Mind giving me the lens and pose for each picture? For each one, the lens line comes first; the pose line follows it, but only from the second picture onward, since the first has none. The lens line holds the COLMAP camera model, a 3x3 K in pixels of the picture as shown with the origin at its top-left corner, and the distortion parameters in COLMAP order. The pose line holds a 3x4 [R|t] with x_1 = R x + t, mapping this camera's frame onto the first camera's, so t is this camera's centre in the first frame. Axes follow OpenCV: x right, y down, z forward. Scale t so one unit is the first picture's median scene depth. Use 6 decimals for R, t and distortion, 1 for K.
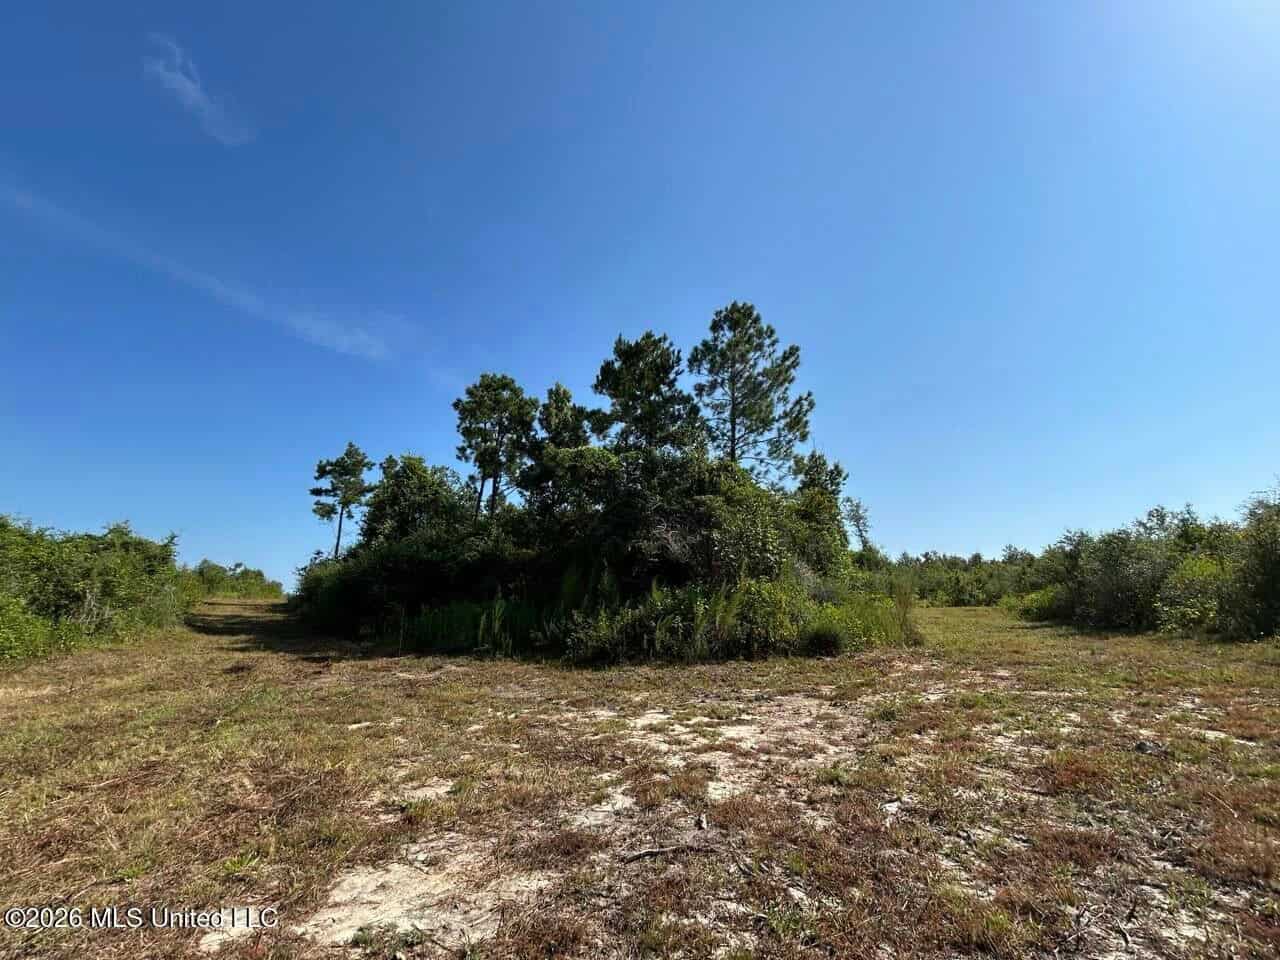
lens RADIAL K [[517.3, 0, 640.0], [0, 517.3, 480.0], [0, 0, 1]] dist [0.000275, 0.000033]
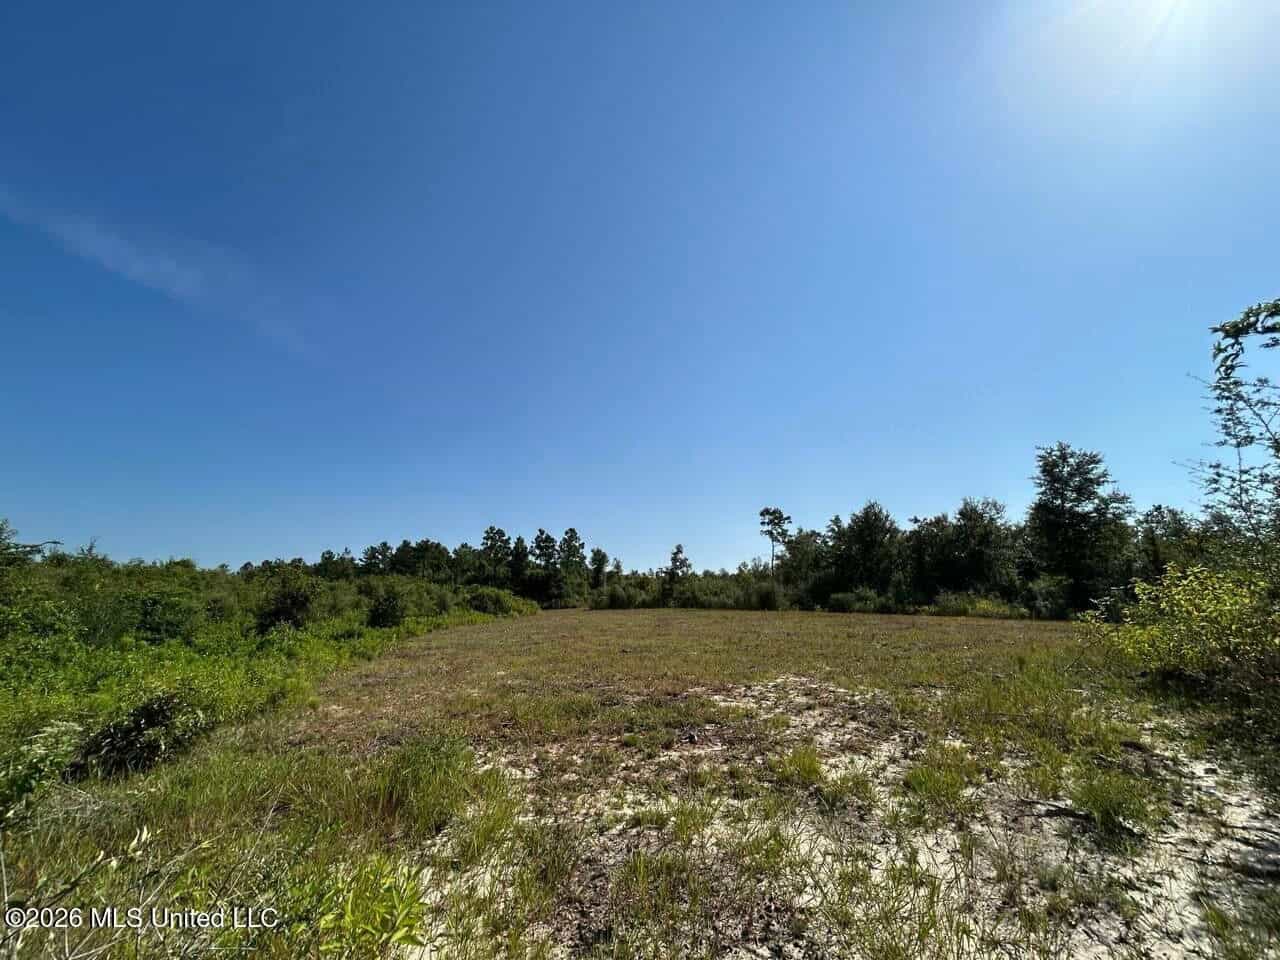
lens RADIAL K [[517.3, 0, 640.0], [0, 517.3, 480.0], [0, 0, 1]] dist [0.000275, 0.000033]
pose [[0.956020, 0.082537, 0.281449, -0.478377], [-0.089373, 0.995932, 0.011516, -0.798541], [-0.279354, -0.036163, 0.959507, -3.028371]]
